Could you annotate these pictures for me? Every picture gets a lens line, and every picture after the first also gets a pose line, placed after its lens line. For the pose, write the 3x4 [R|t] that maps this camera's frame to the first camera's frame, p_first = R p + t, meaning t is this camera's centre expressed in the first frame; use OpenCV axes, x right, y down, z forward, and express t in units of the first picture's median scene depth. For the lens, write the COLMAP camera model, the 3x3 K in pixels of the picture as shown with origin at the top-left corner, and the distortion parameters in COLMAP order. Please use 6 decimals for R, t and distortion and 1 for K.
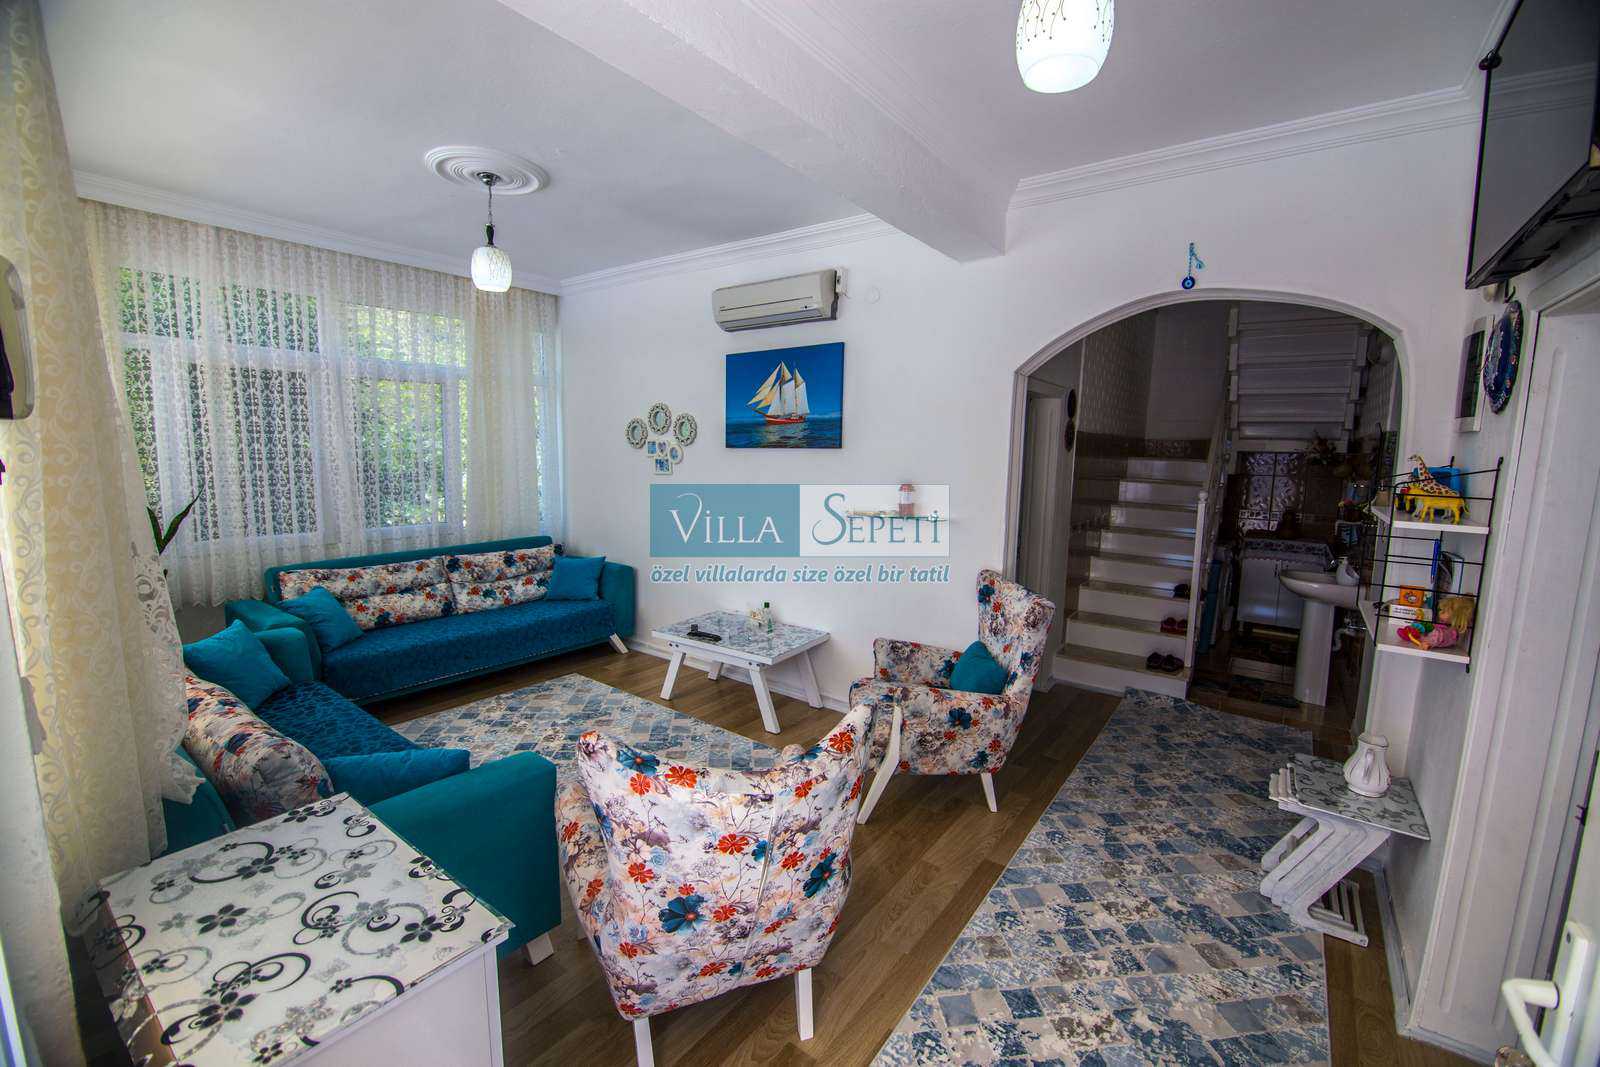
lens RADIAL K [[682.3, 0, 788.5], [0, 682.3, 532.3], [0, 0, 1]] dist [0.011490, 0.000032]
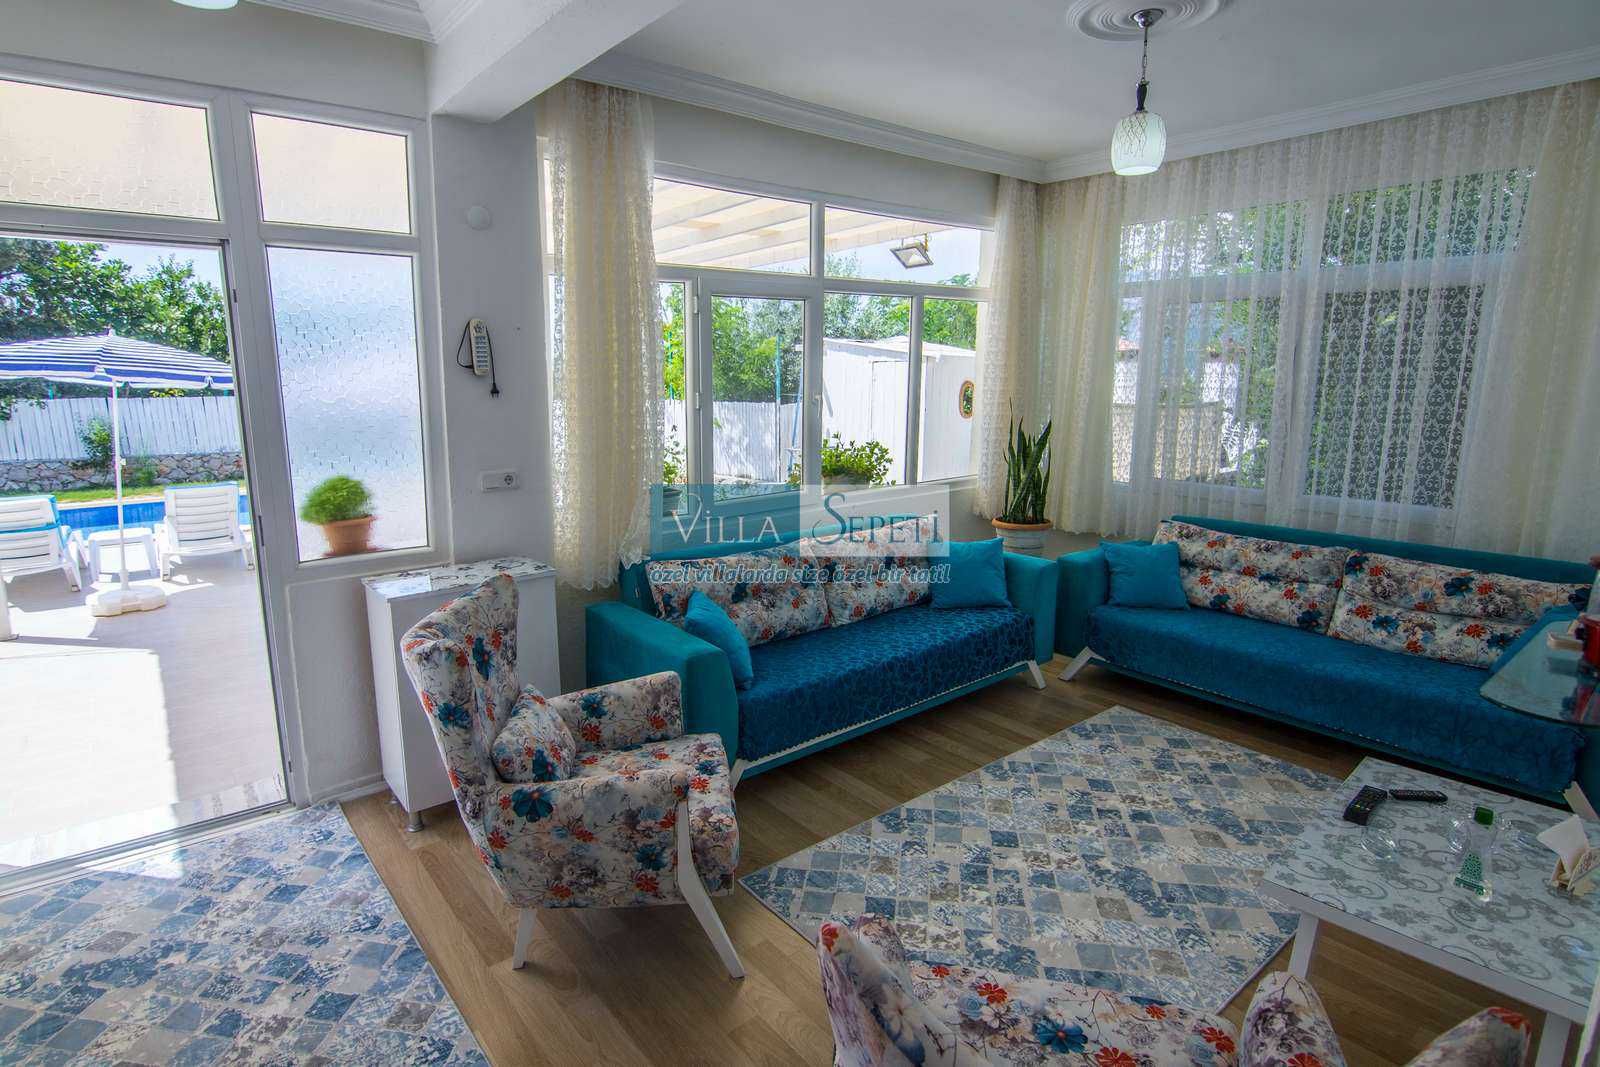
lens RADIAL K [[839.6, 0, 747.8], [0, 839.6, 529.7], [0, 0, 1]] dist [0.003690, -0.000172]
pose [[-0.243947, 0.167939, -0.955137, 0.474637], [-0.123476, 0.971498, 0.202352, -0.086480], [0.961896, 0.167299, -0.216258, 0.671199]]
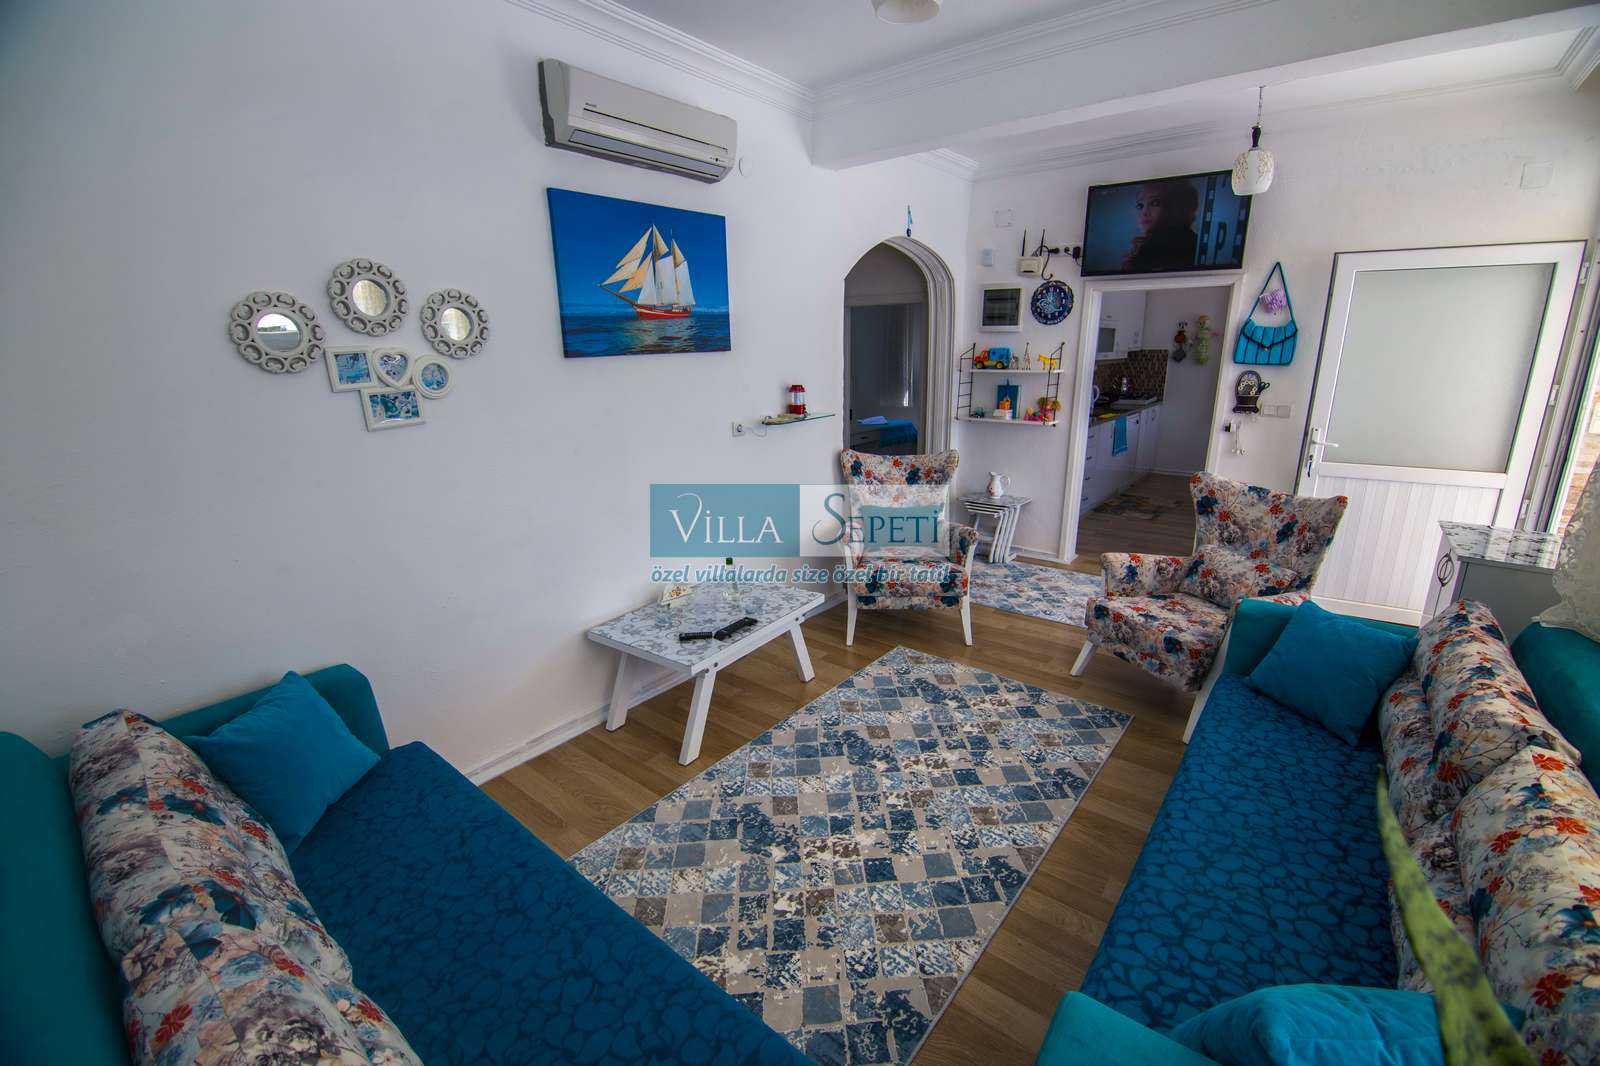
lens RADIAL K [[698.5, 0, 804.2], [0, 698.5, 537.7], [0, 0, 1]] dist [-0.000171, 0.000070]
pose [[-0.006798, -0.282666, 0.959194, -0.767368], [0.144451, 0.948878, 0.280650, -0.125682], [-0.989489, 0.140464, 0.034381, 0.865305]]
